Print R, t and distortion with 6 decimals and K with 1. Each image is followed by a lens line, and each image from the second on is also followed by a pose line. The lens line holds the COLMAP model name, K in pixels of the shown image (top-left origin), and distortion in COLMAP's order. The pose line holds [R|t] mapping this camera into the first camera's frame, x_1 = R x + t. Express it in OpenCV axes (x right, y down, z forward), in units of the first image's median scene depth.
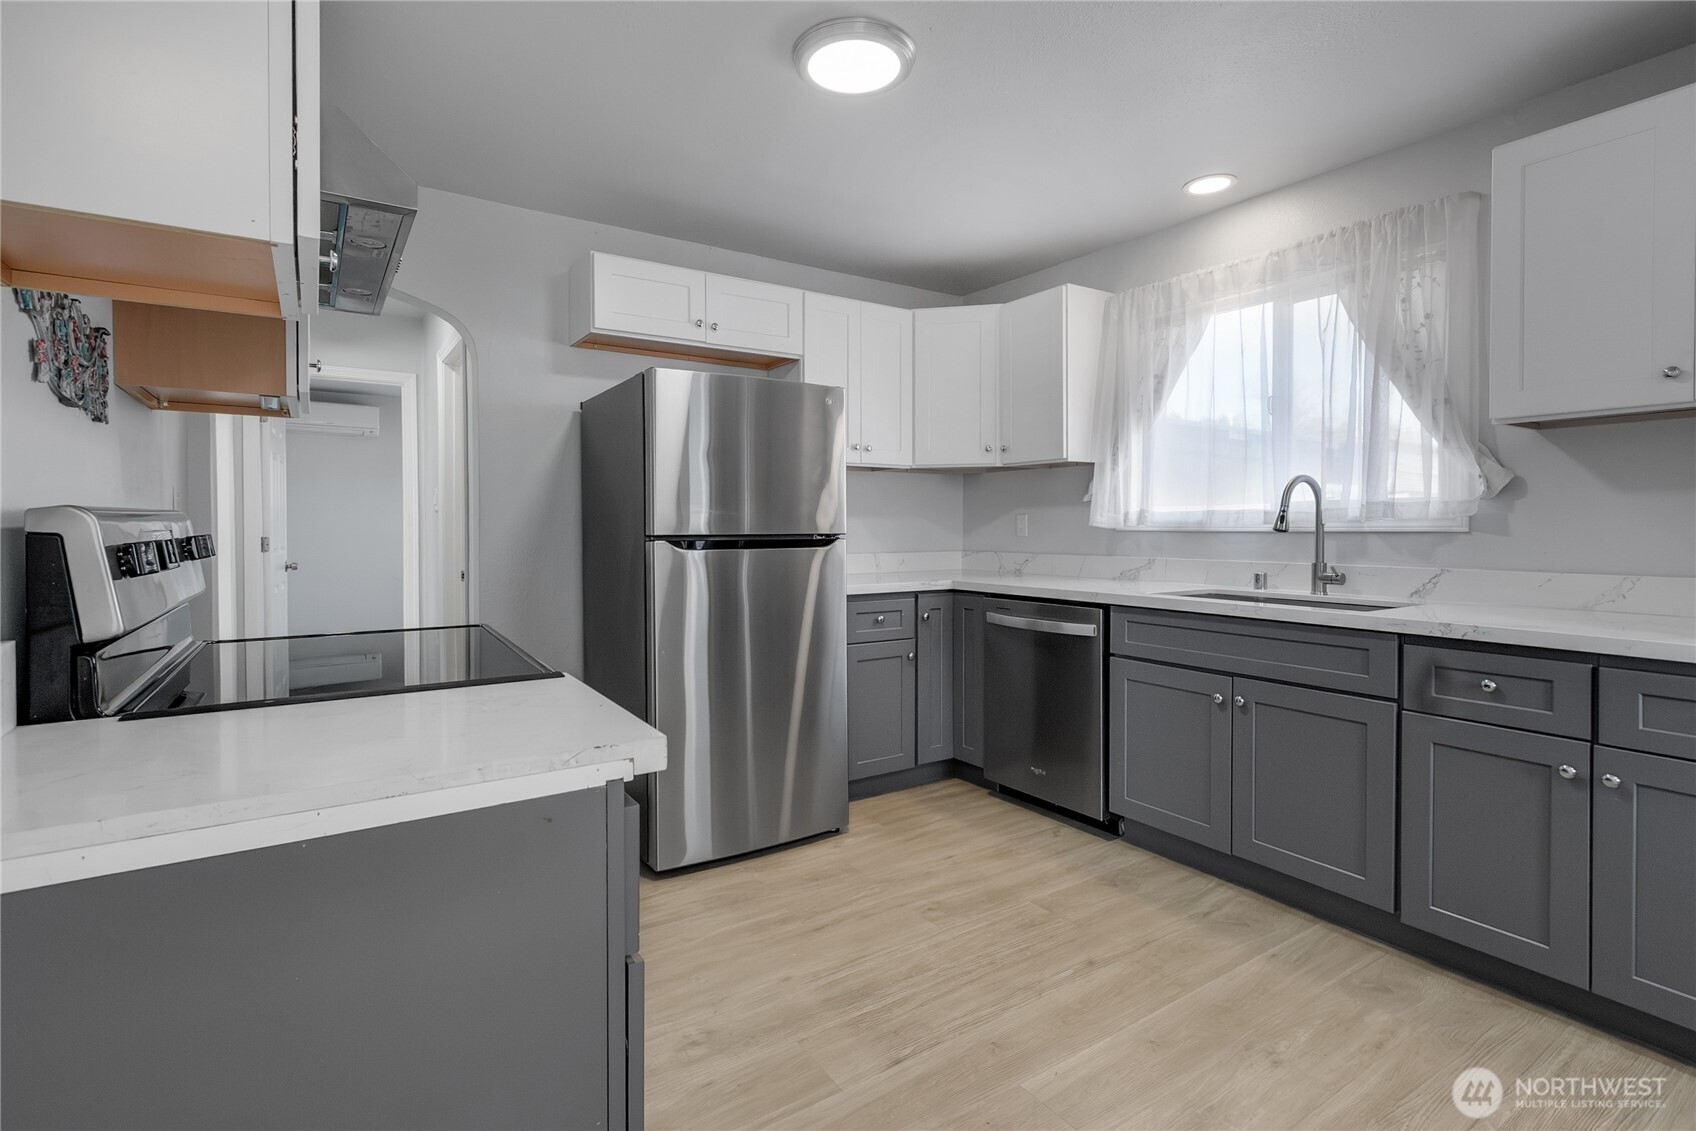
lens RADIAL K [[791.8, 0, 868.7], [0, 791.8, 530.6], [0, 0, 1]] dist [0.002760, -0.002669]
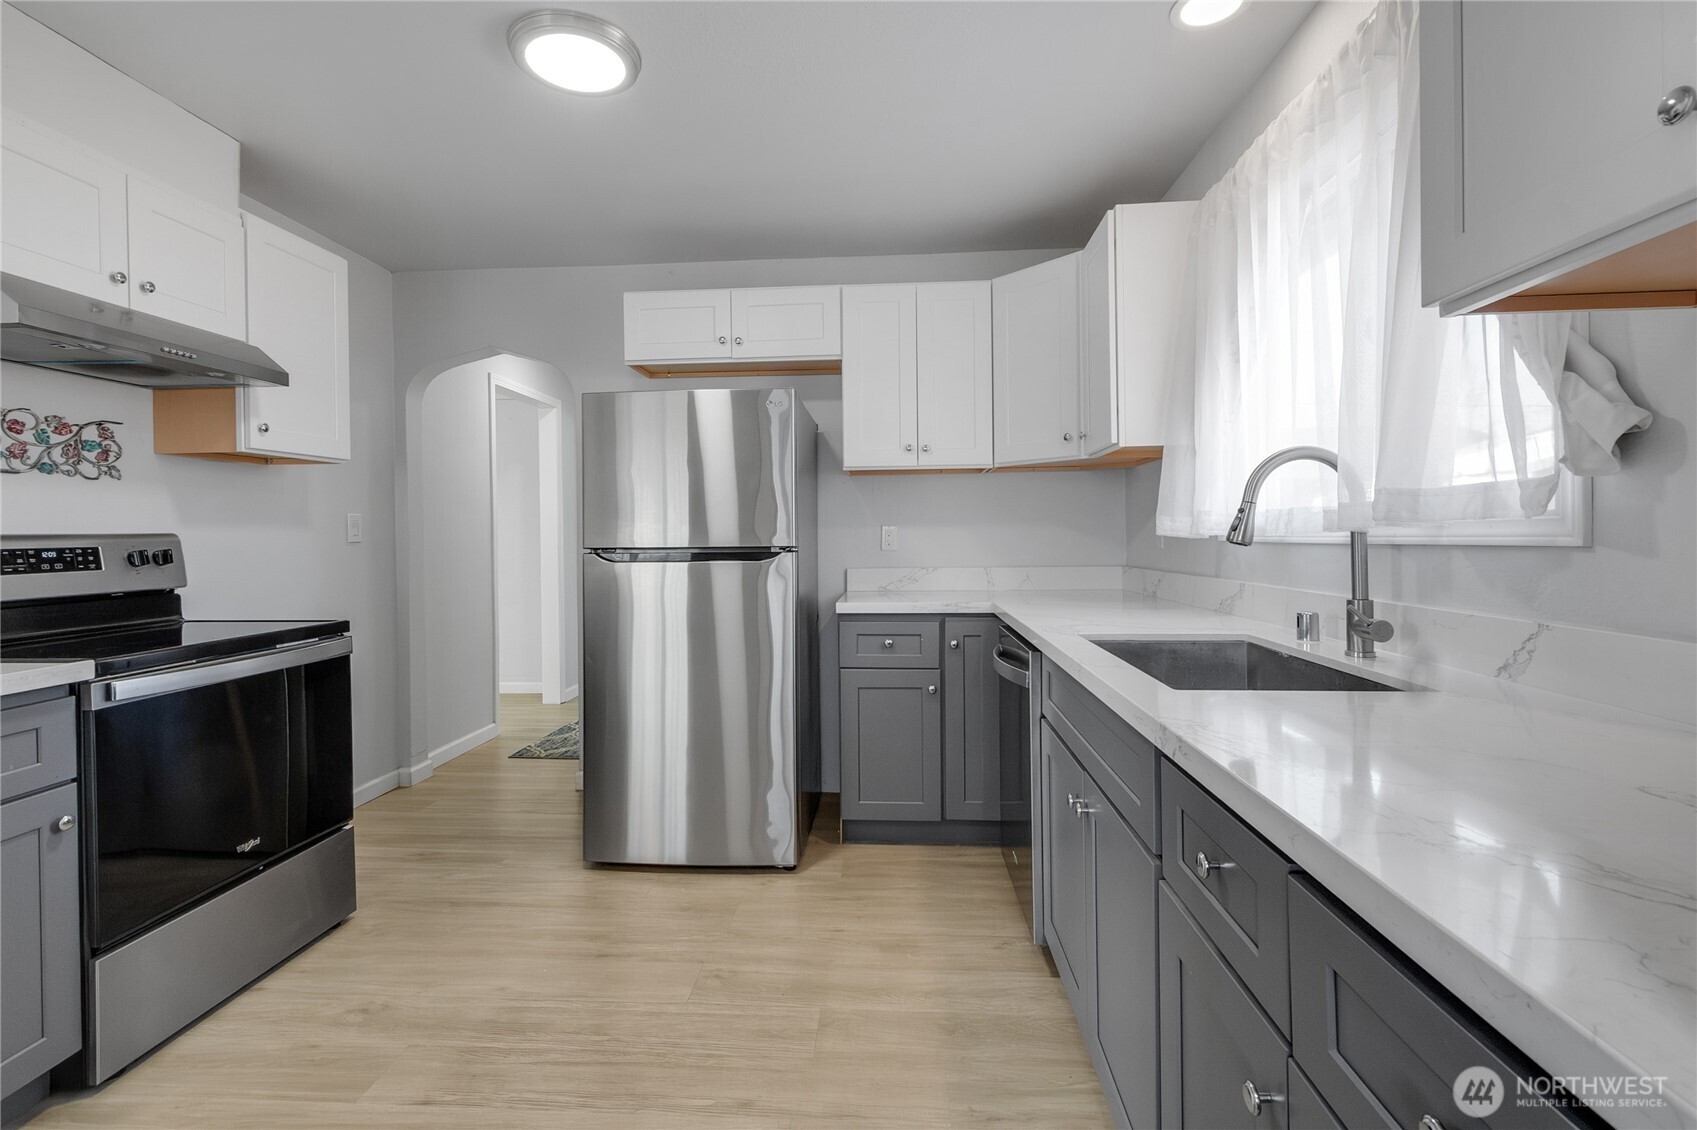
lens RADIAL K [[792.2, 0, 839.3], [0, 792.2, 533.0], [0, 0, 1]] dist [0.002760, -0.002669]
pose [[0.794469, -0.008865, -0.607240, 0.585230], [0.005177, 0.999956, -0.007824, -0.004397], [0.607283, 0.003073, 0.794480, 0.309878]]
